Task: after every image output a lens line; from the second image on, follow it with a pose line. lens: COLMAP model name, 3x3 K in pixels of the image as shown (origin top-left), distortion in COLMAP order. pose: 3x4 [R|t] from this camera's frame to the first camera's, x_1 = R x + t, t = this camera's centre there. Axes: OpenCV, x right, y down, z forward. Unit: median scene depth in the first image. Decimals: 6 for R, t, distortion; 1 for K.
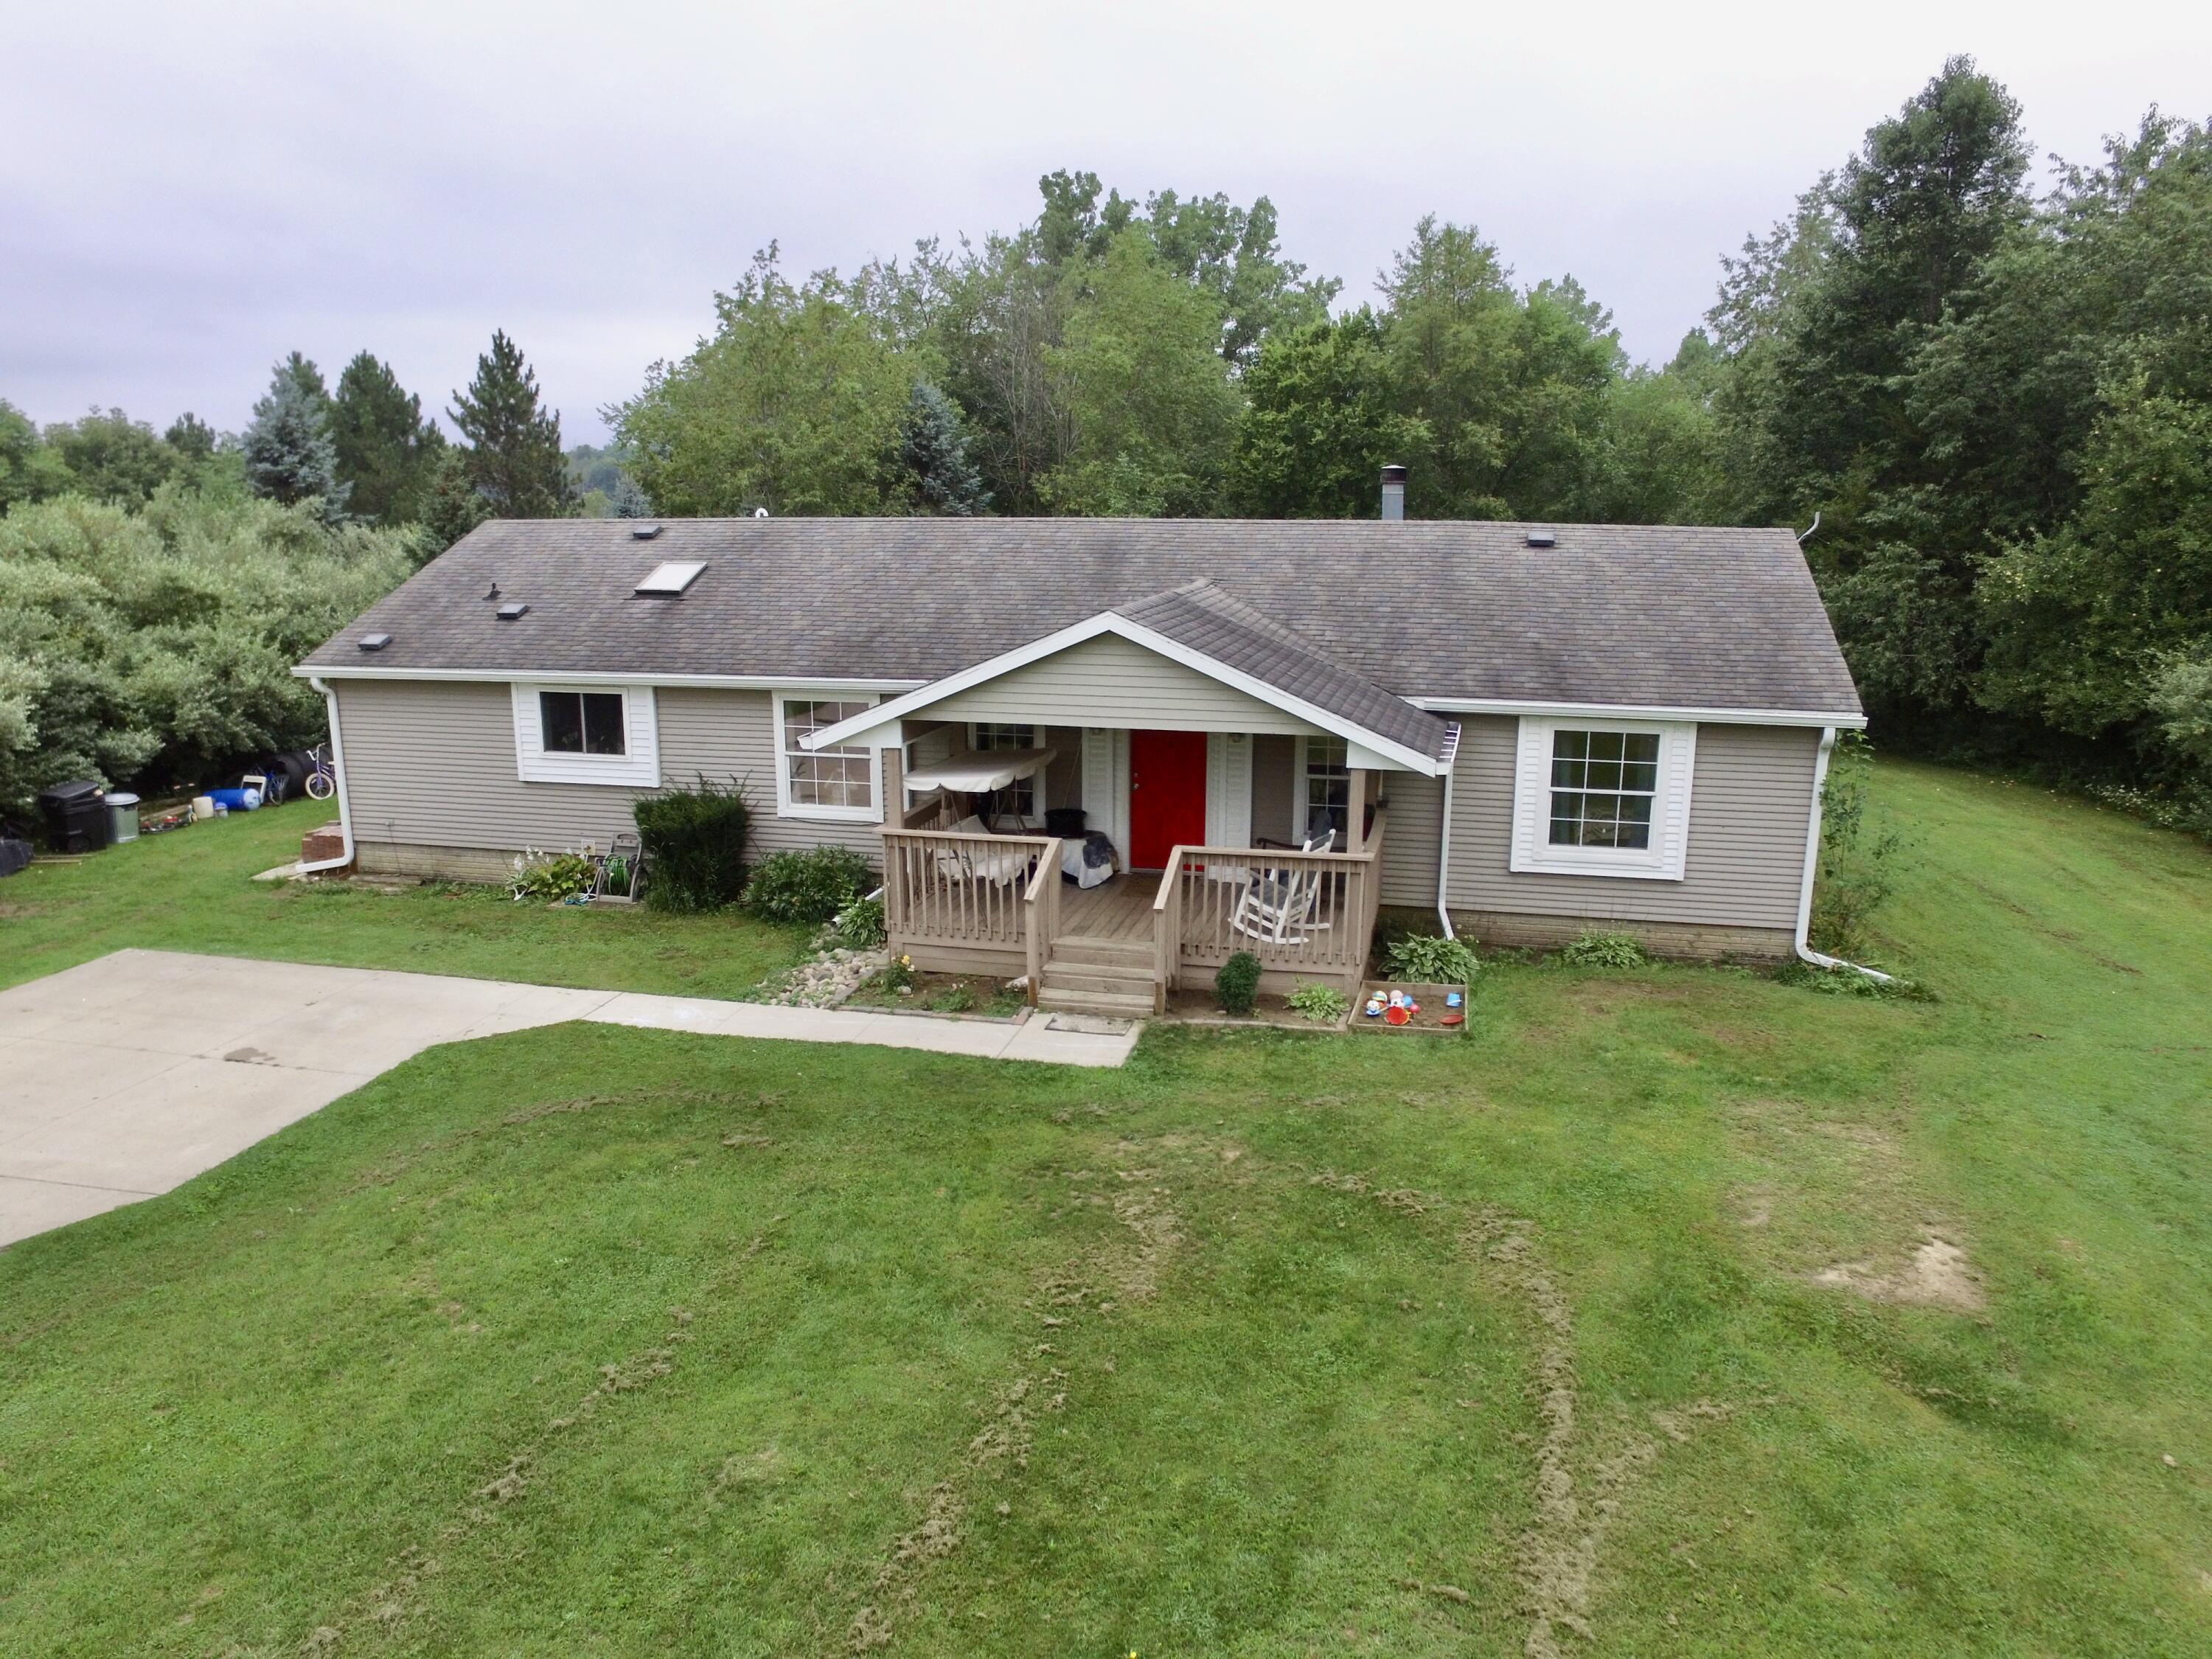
lens RADIAL K [[1484.9, 0, 1125.9], [0, 1484.9, 837.7], [0, 0, 1]] dist [-0.117517, 0.086390]
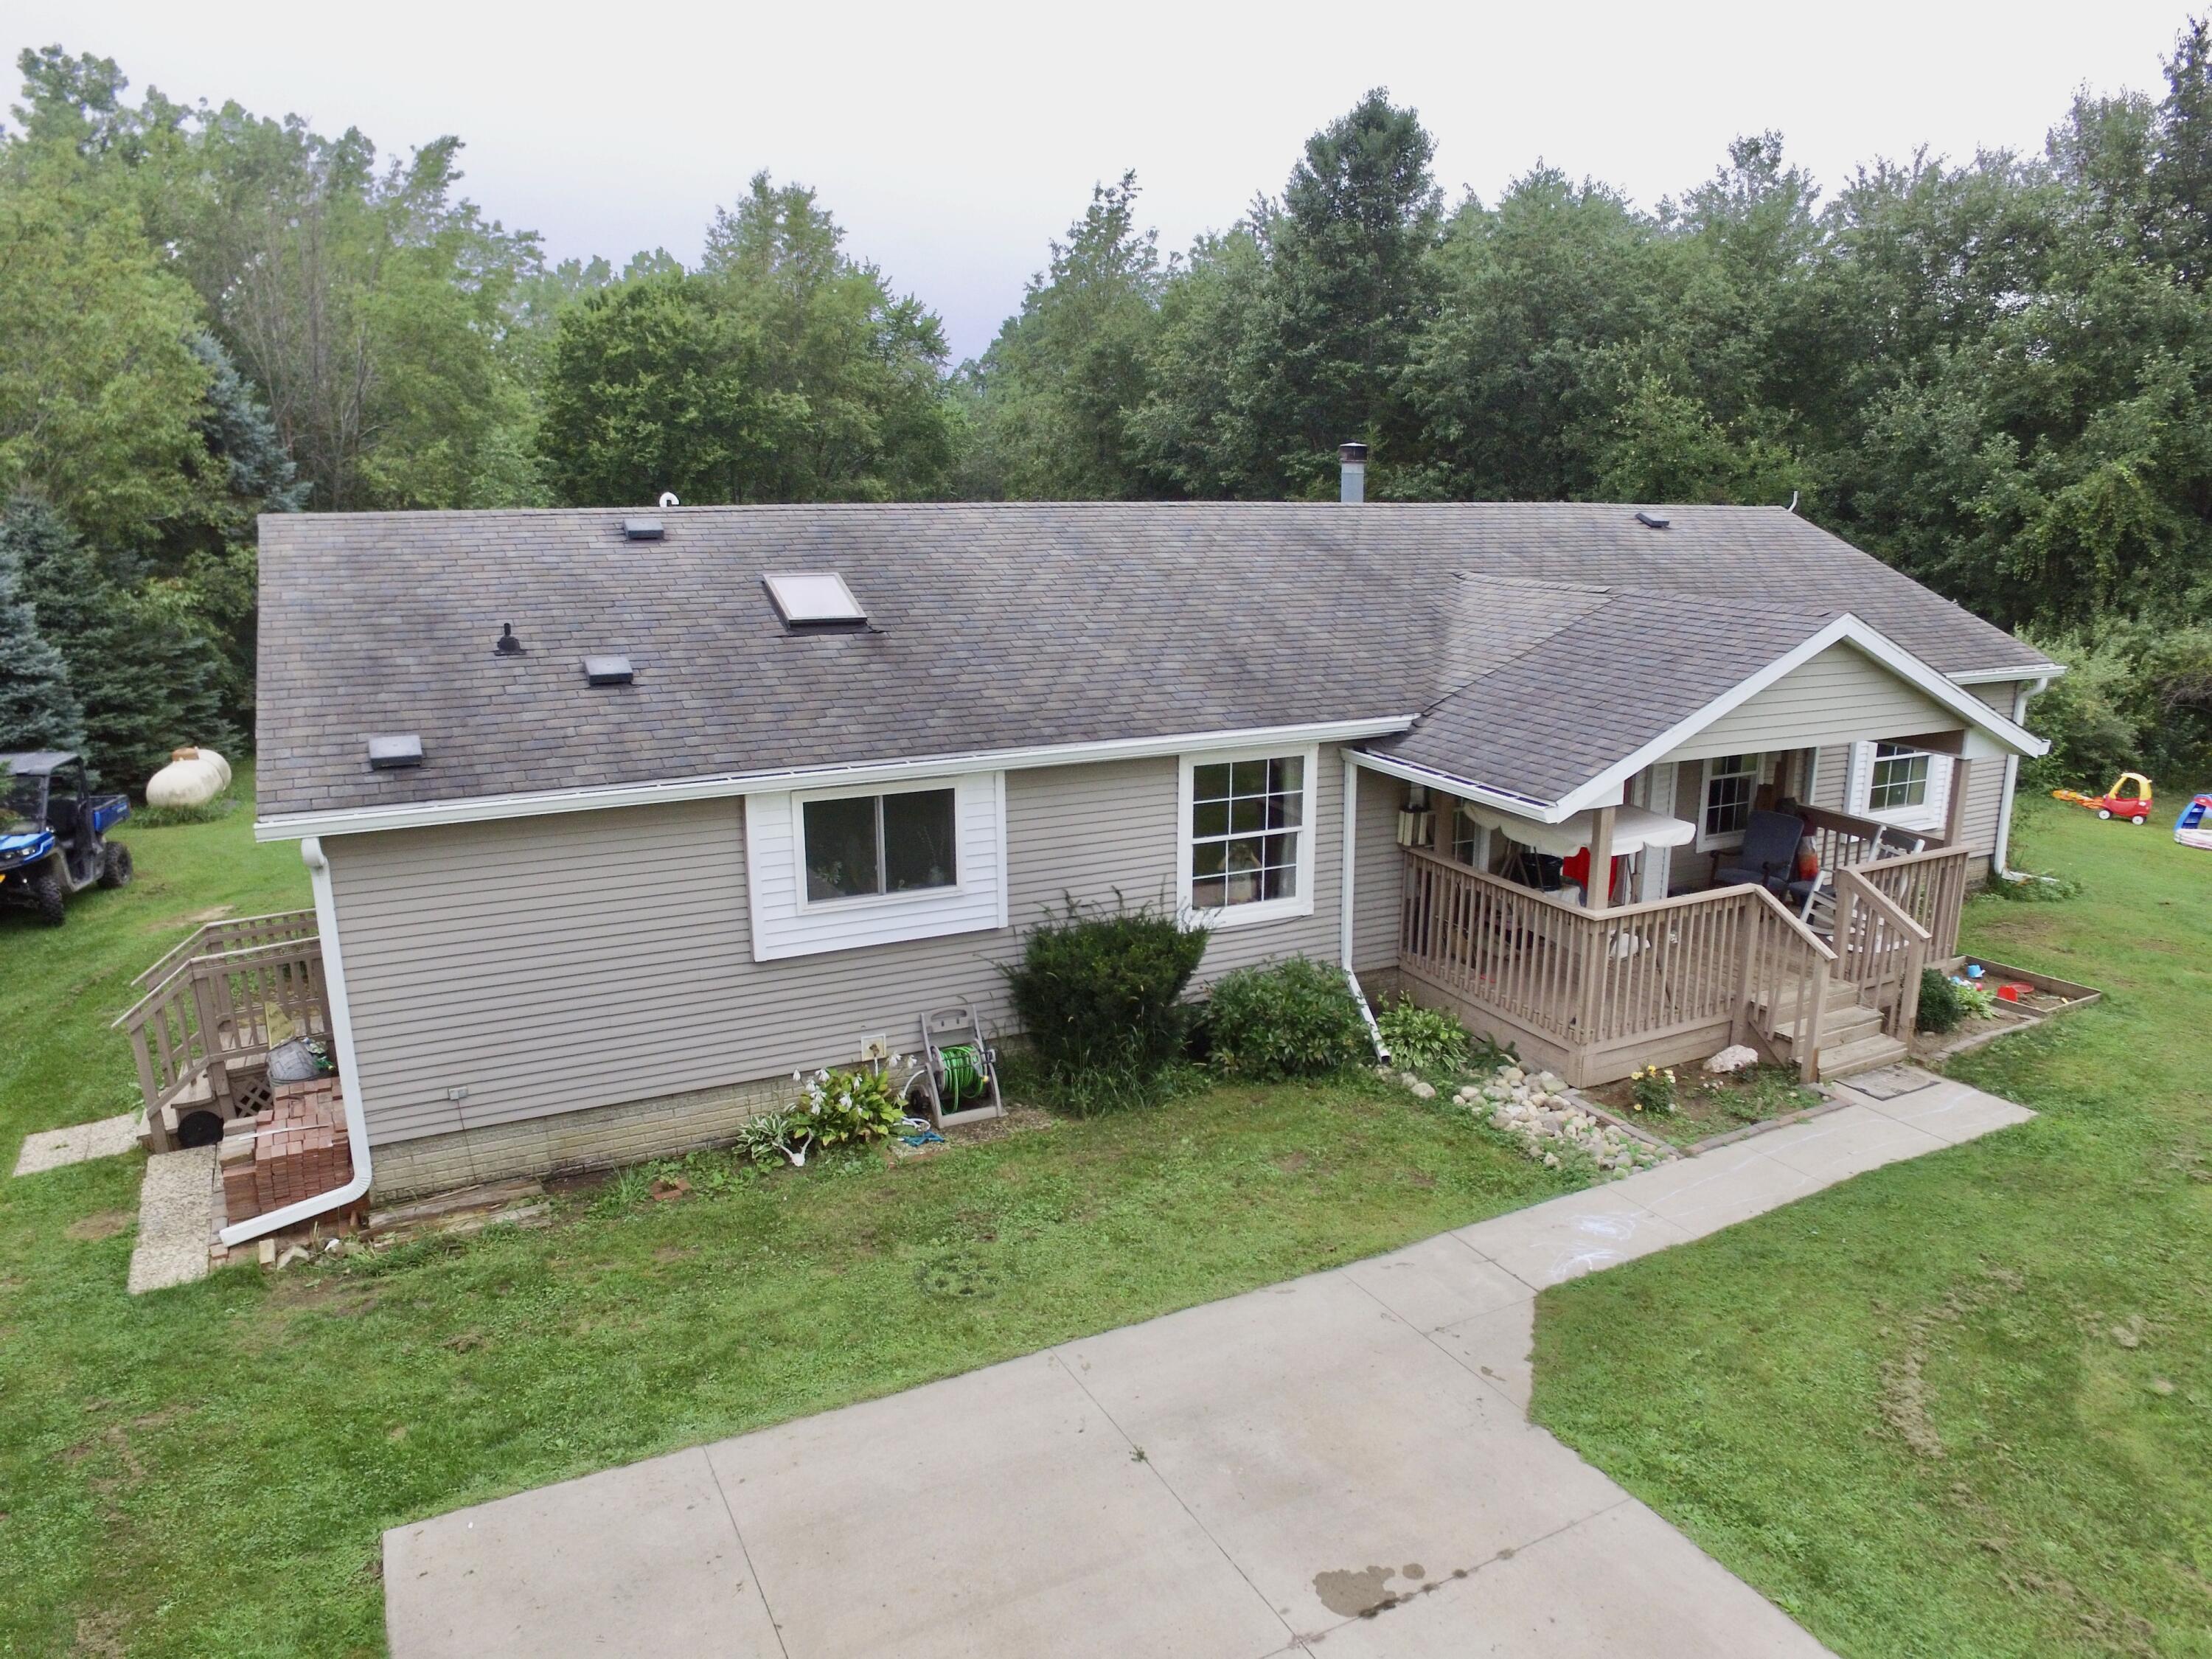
lens RADIAL K [[1484.9, 0, 1117.0], [0, 1484.9, 841.2], [0, 0, 1]] dist [-0.117517, 0.086390]
pose [[0.763884, -0.152864, 0.626988, -0.764266], [0.145612, 0.987314, 0.063310, -0.117351], [-0.628712, 0.042936, 0.776452, 0.529305]]
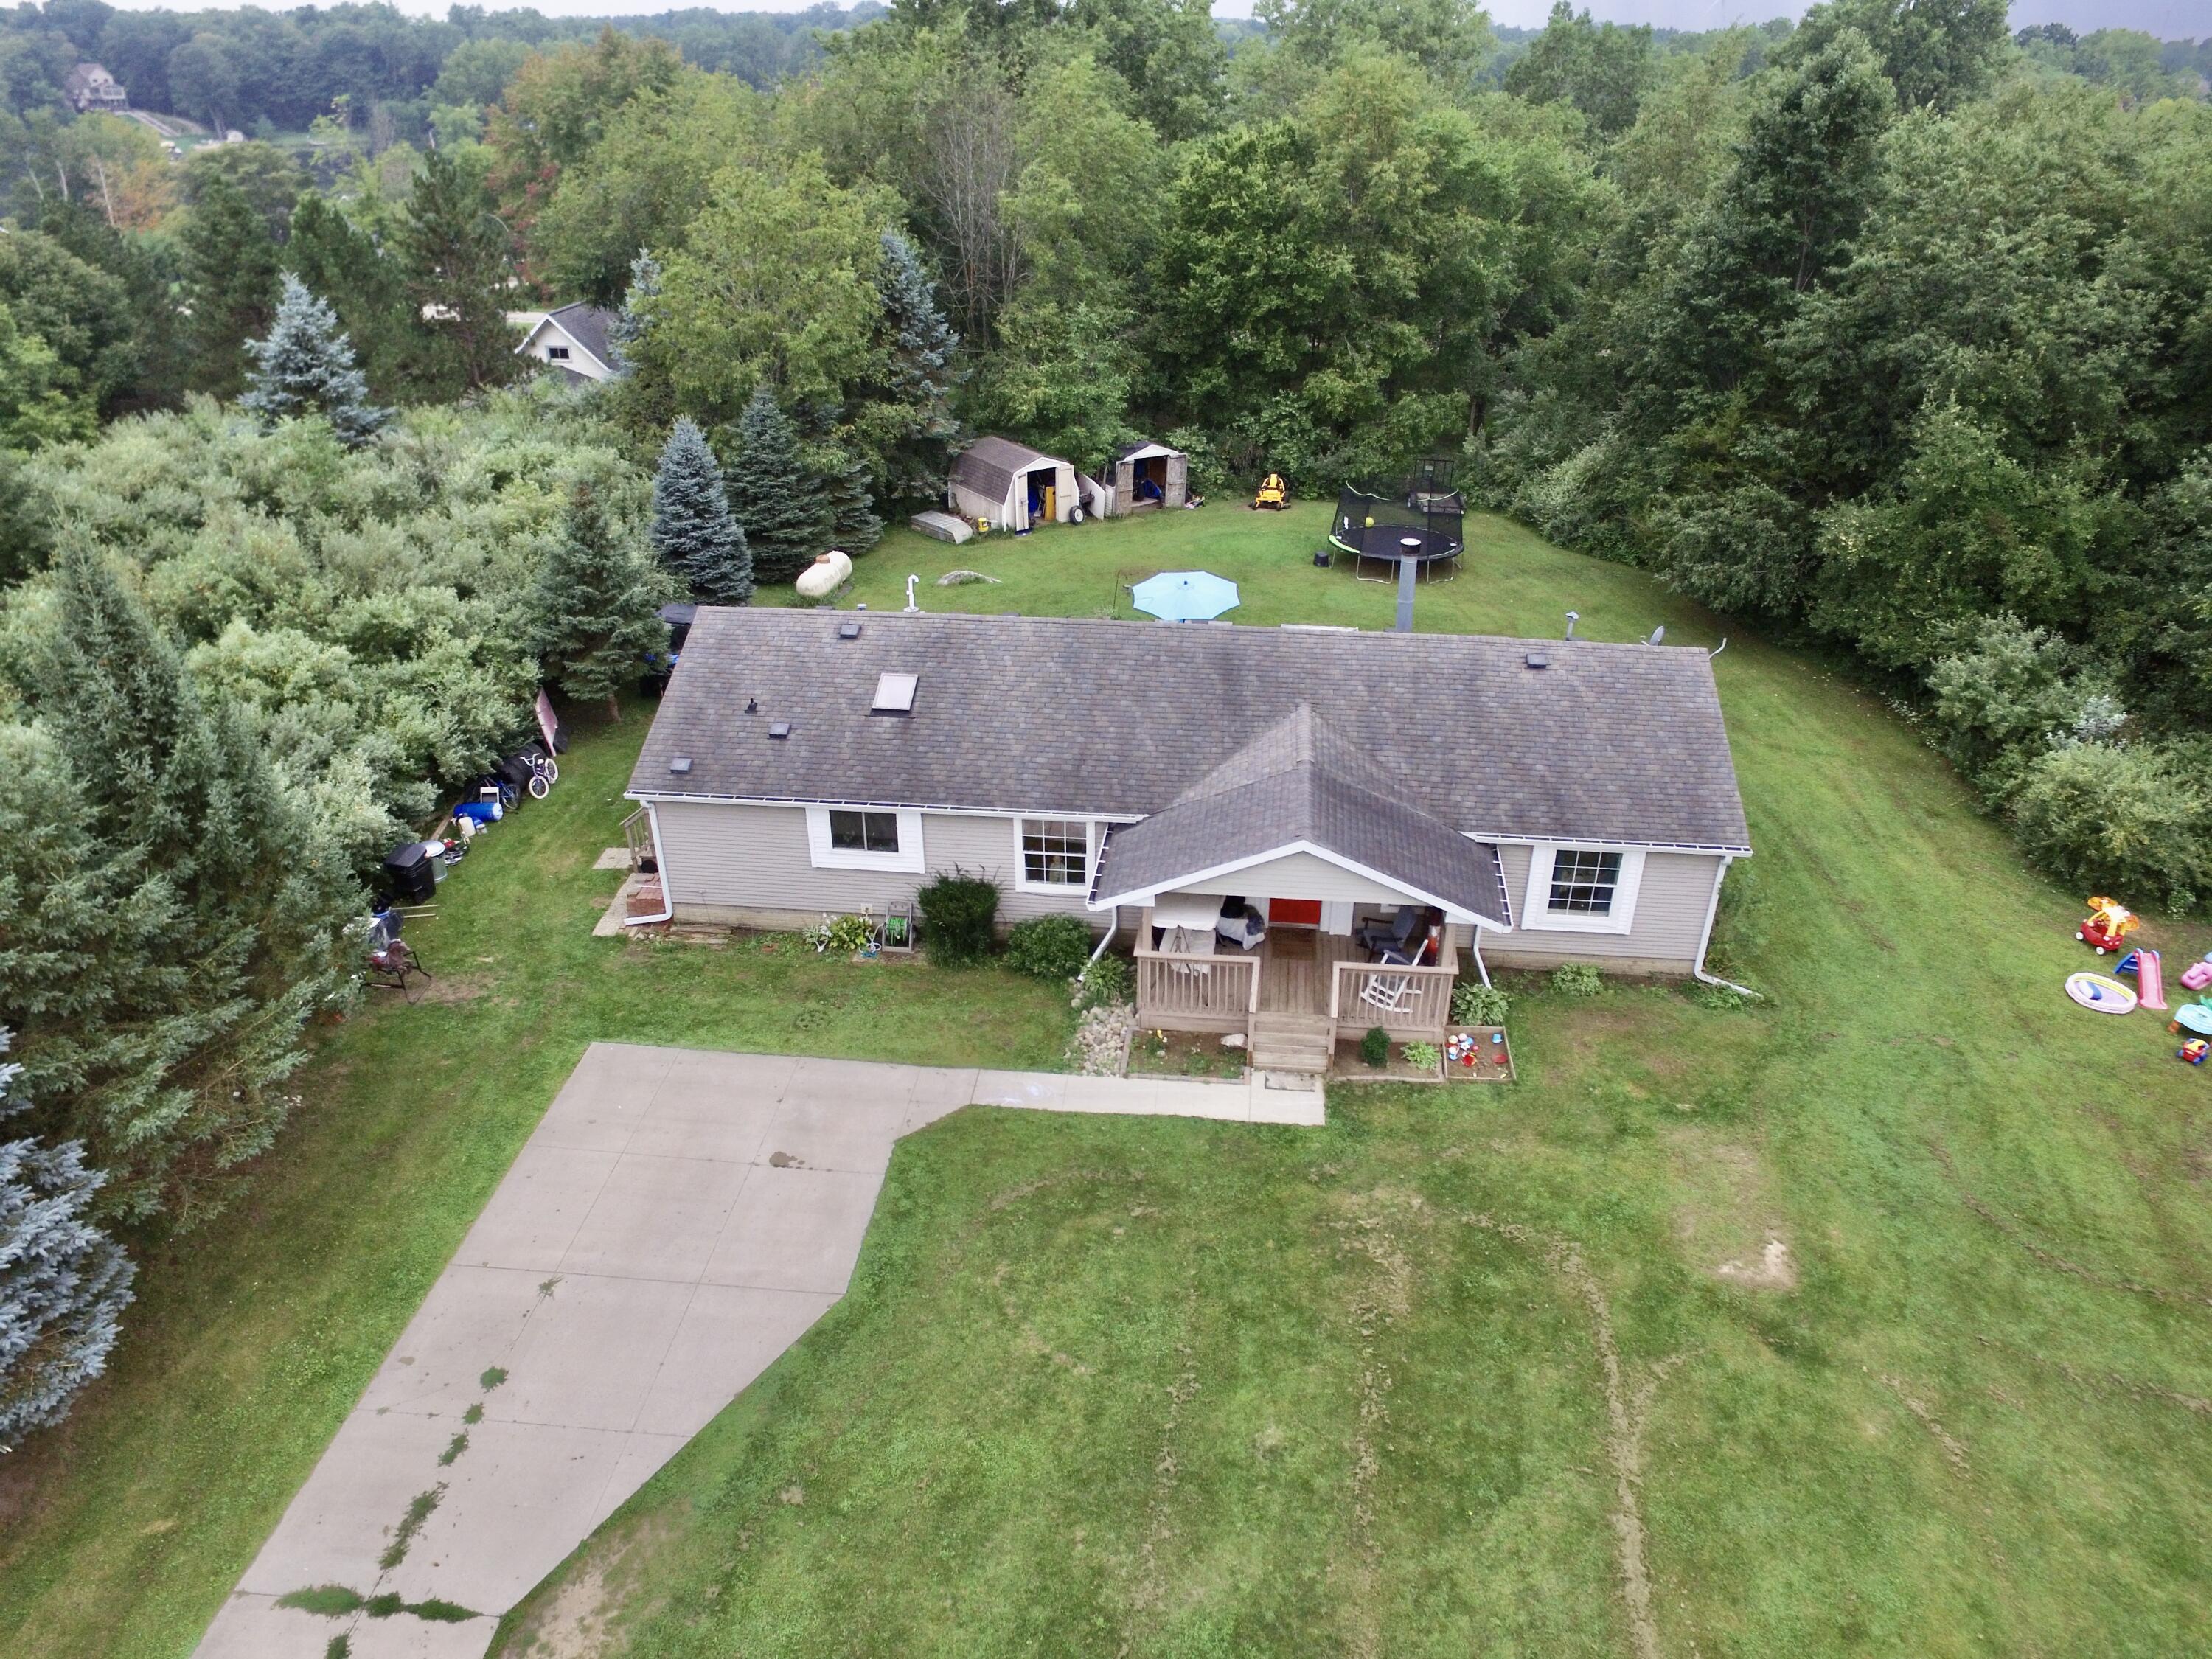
lens RADIAL K [[1484.9, 0, 1124.0], [0, 1484.9, 835.8], [0, 0, 1]] dist [-0.117517, 0.086390]
pose [[0.992138, -0.058667, 0.110544, -0.319812], [0.025977, 0.960615, 0.276665, -0.510206], [-0.122421, -0.271618, 0.954587, -0.403447]]
